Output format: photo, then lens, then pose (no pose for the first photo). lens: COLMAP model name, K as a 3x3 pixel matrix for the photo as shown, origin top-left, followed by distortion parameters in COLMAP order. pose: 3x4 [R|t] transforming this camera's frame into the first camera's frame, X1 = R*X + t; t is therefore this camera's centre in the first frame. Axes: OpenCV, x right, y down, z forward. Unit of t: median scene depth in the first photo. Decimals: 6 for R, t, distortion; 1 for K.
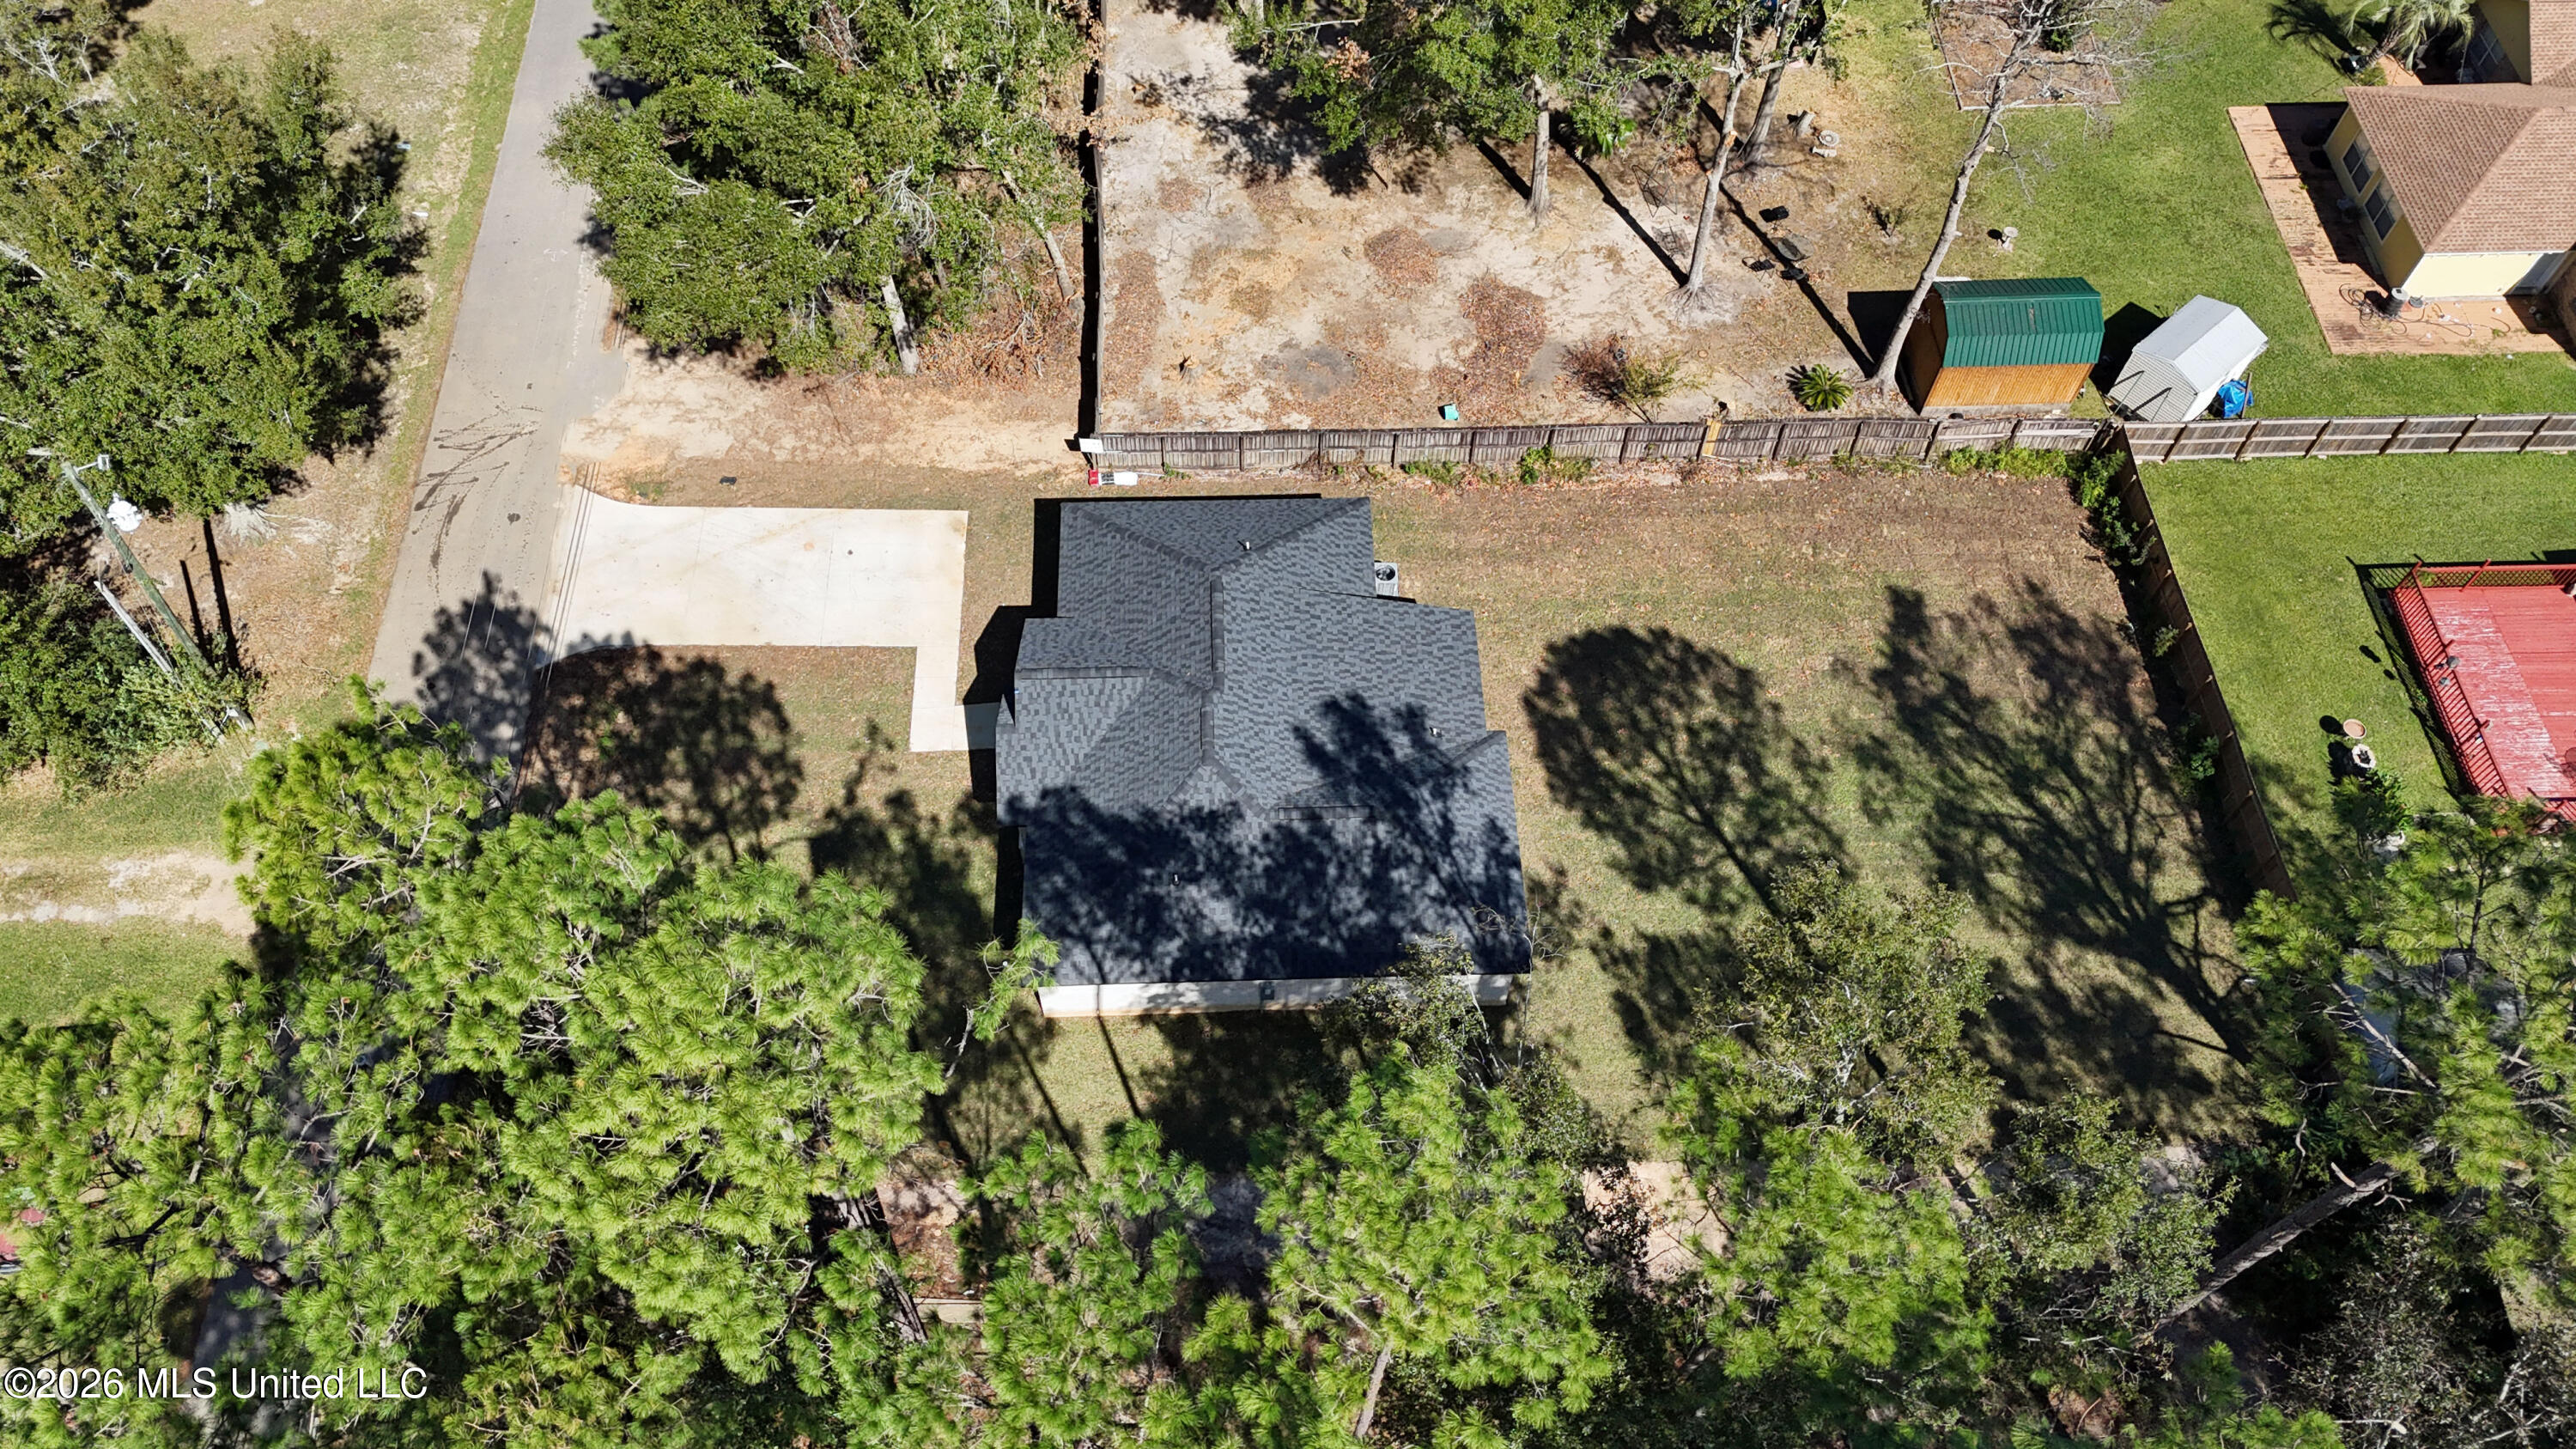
lens RADIAL K [[1875.3, 0, 1285.5], [0, 1875.3, 738.5], [0, 0, 1]] dist [0.042628, -0.032053]
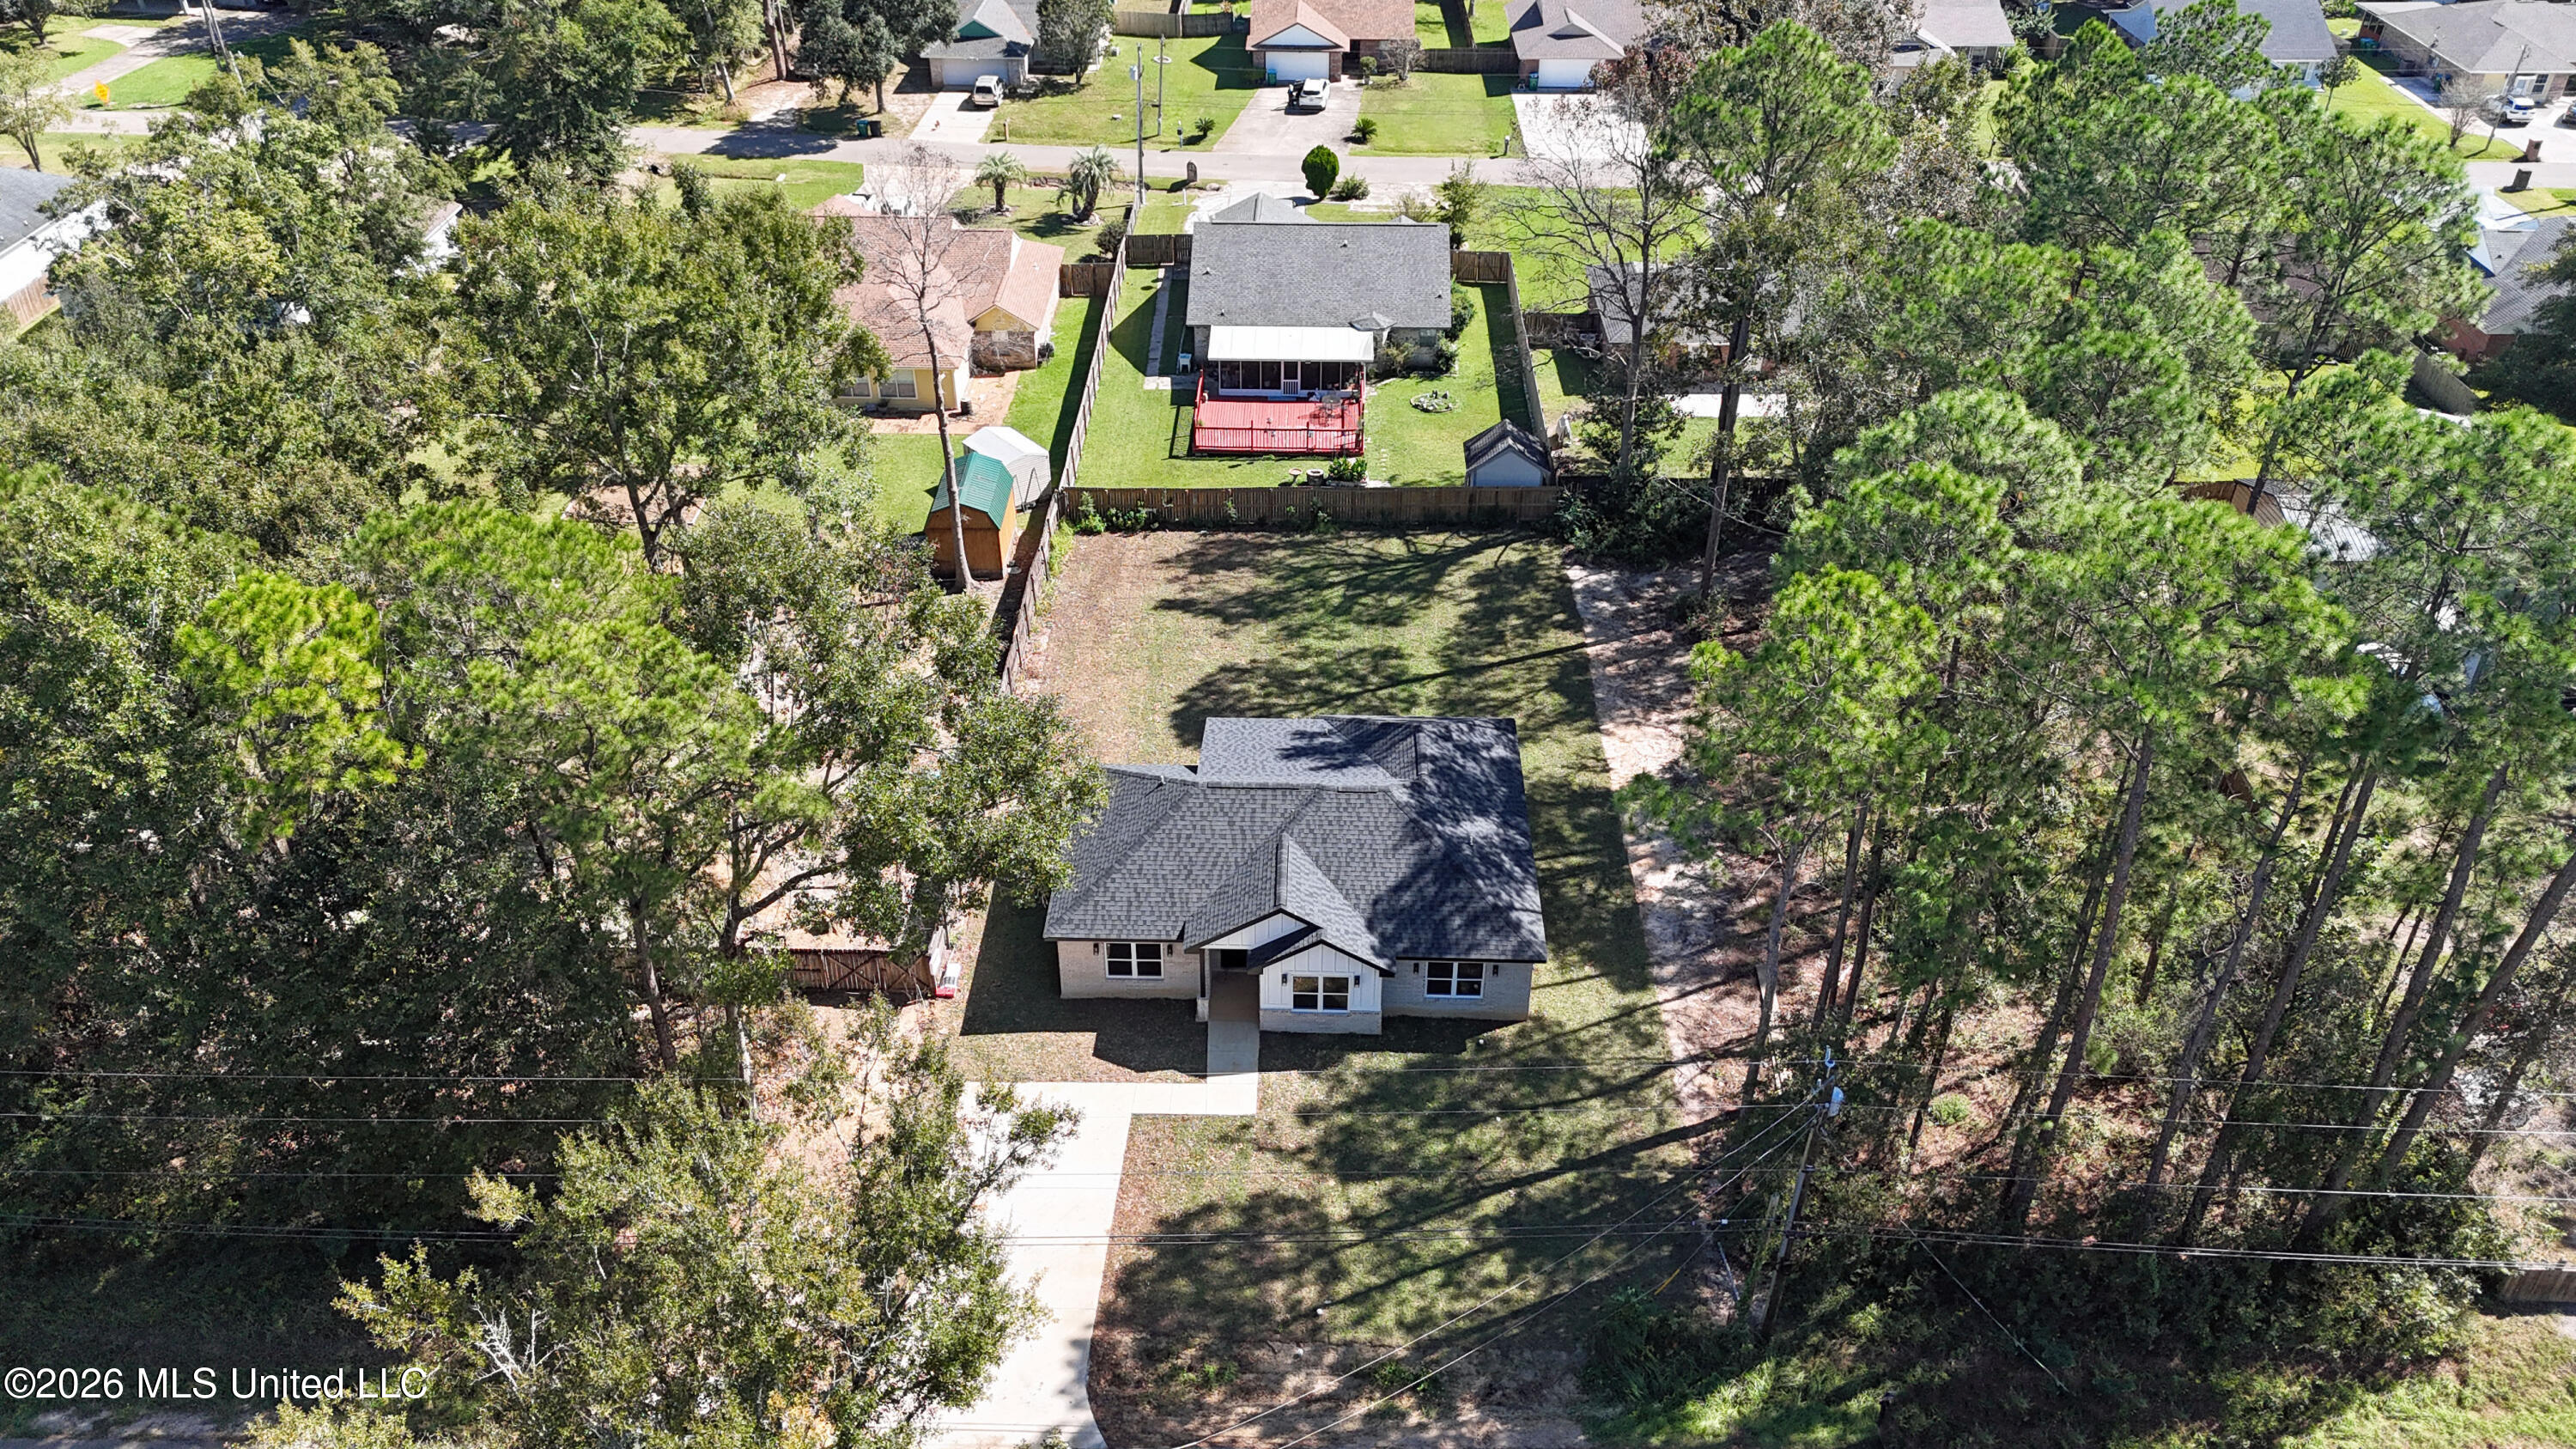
lens RADIAL K [[1875.3, 0, 1285.1], [0, 1875.3, 726.7], [0, 0, 1]] dist [0.042628, -0.032053]
pose [[0.066917, -0.583083, 0.809652, -0.888758], [0.844226, 0.465593, 0.265529, -0.342571], [-0.531794, 0.665761, 0.523410, 0.292102]]
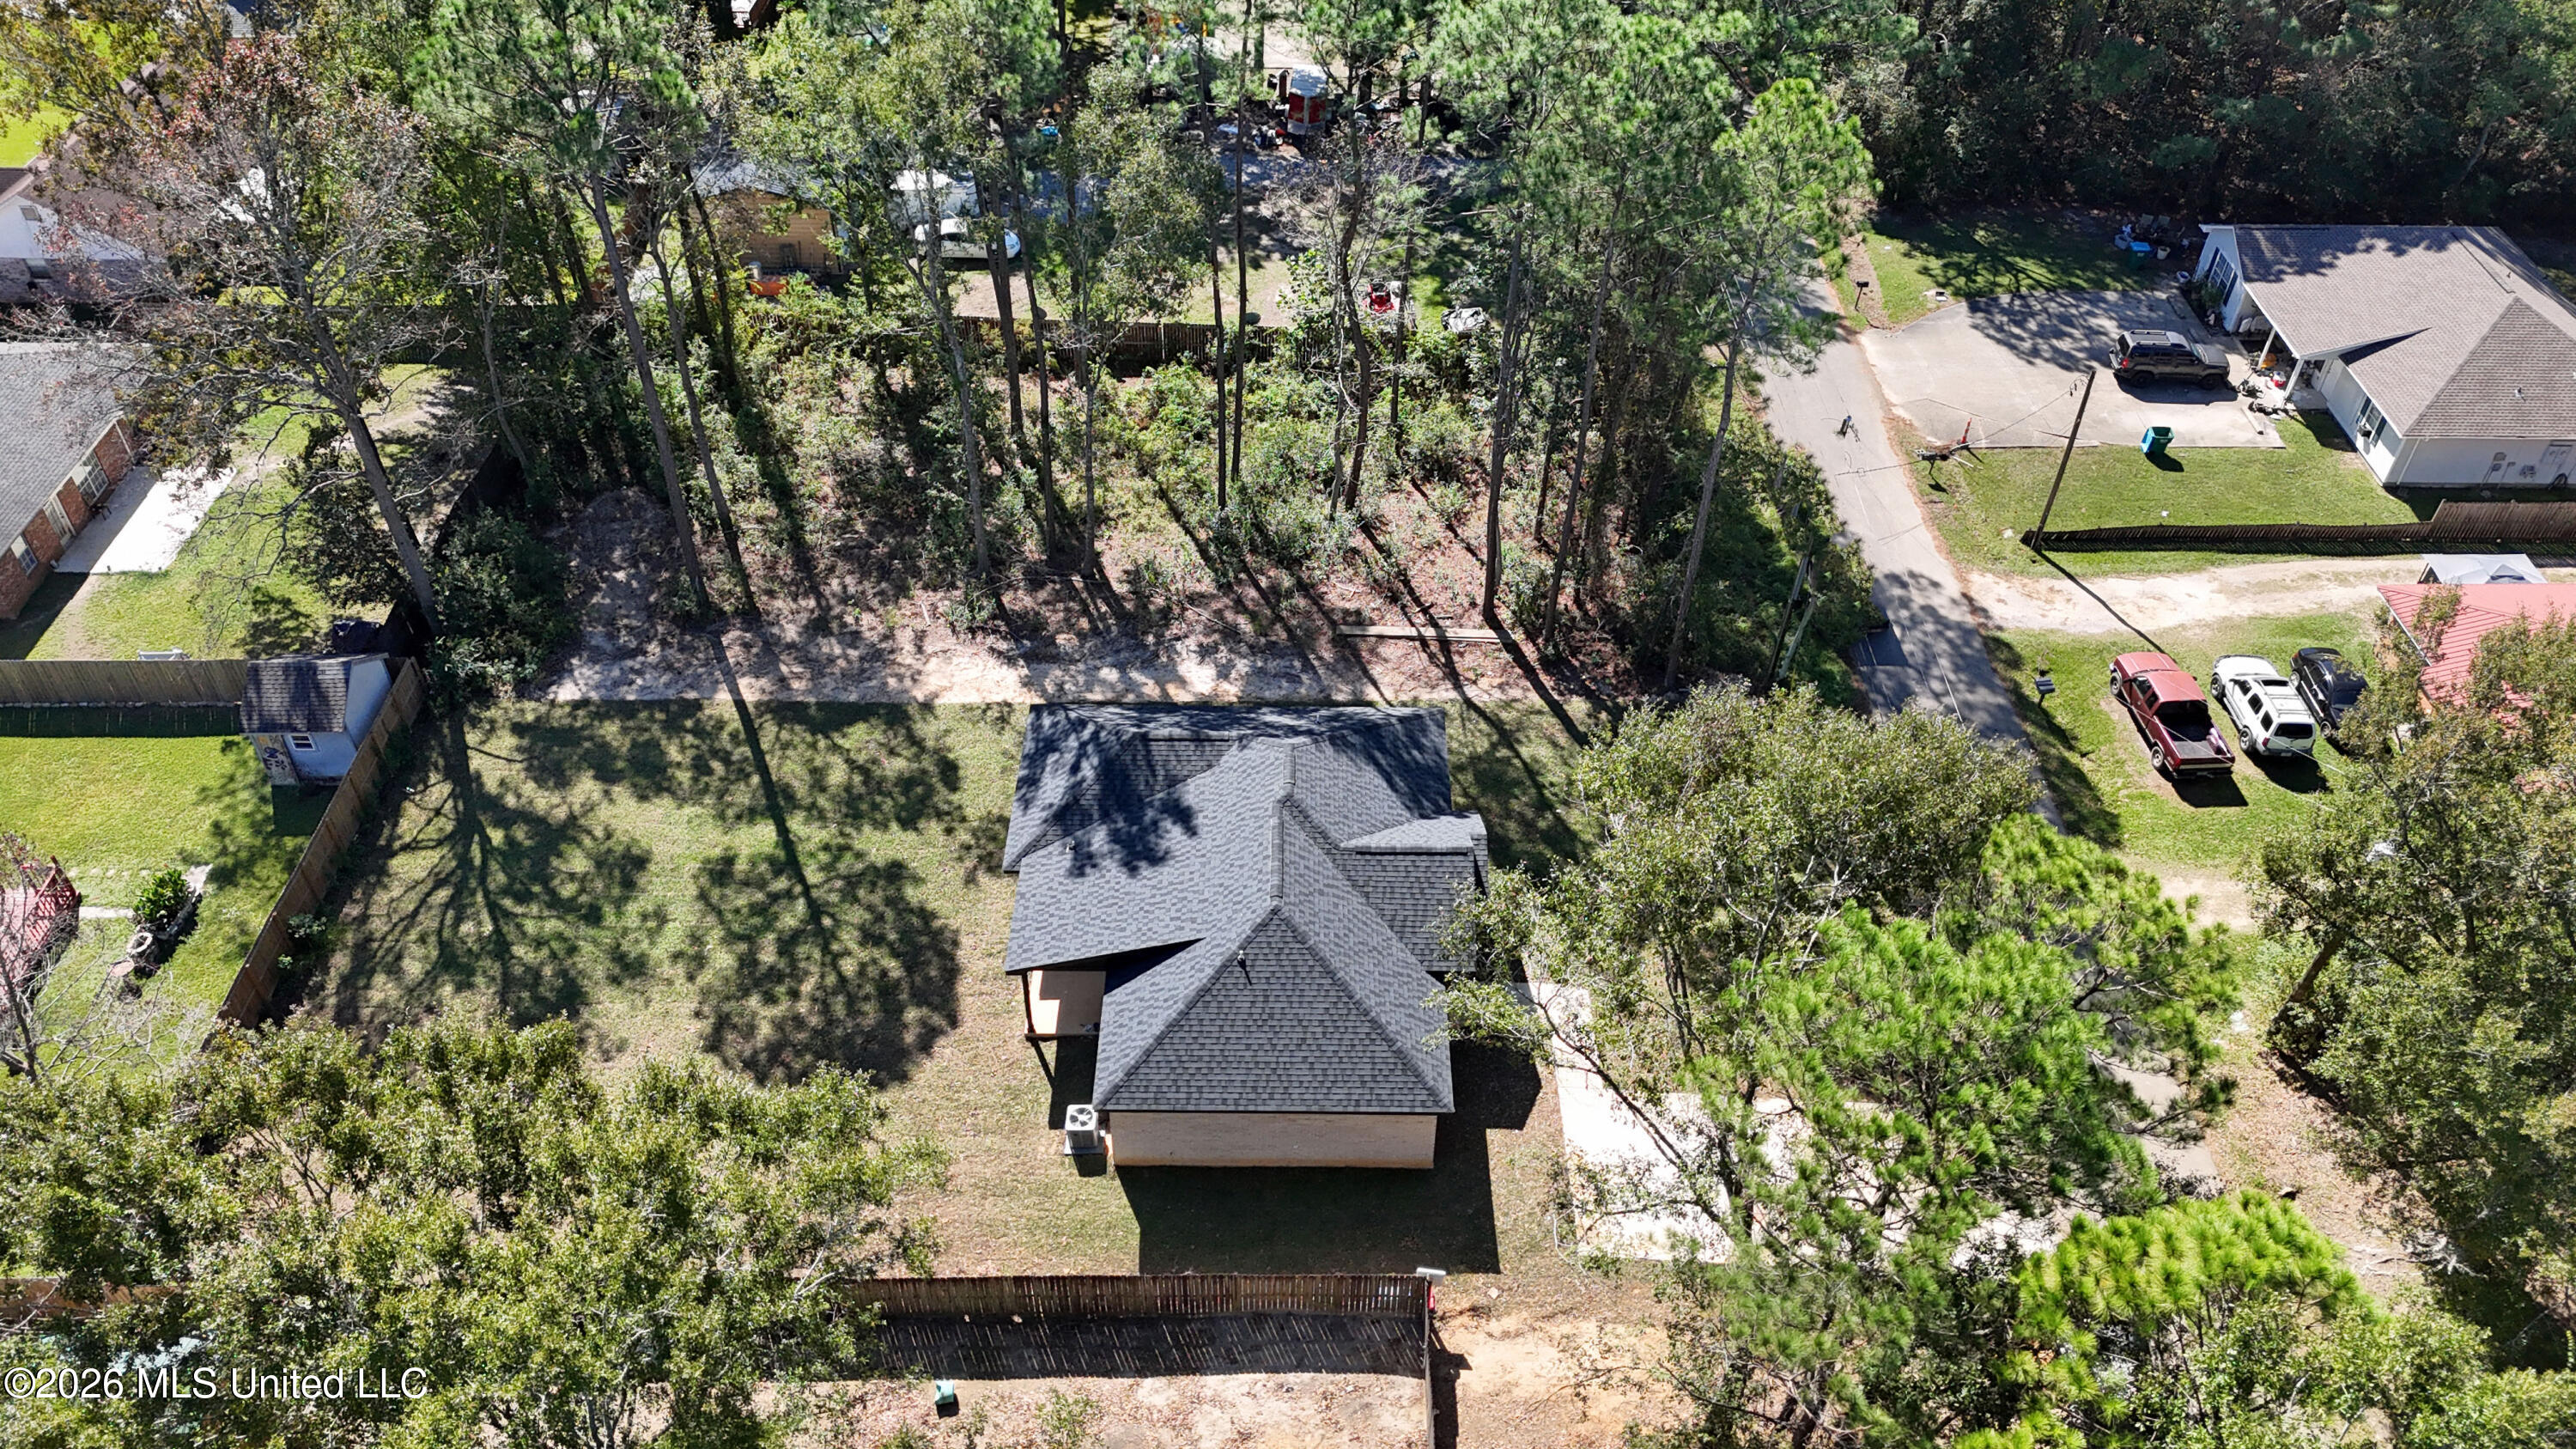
lens RADIAL K [[1875.3, 0, 1301.4], [0, 1875.3, 741.4], [0, 0, 1]] dist [0.042628, -0.032053]
pose [[-0.998609, -0.050314, 0.015756, -0.056519], [0.024311, -0.174239, 0.984403, -0.932265], [-0.046784, 0.983417, 0.175220, 0.678160]]
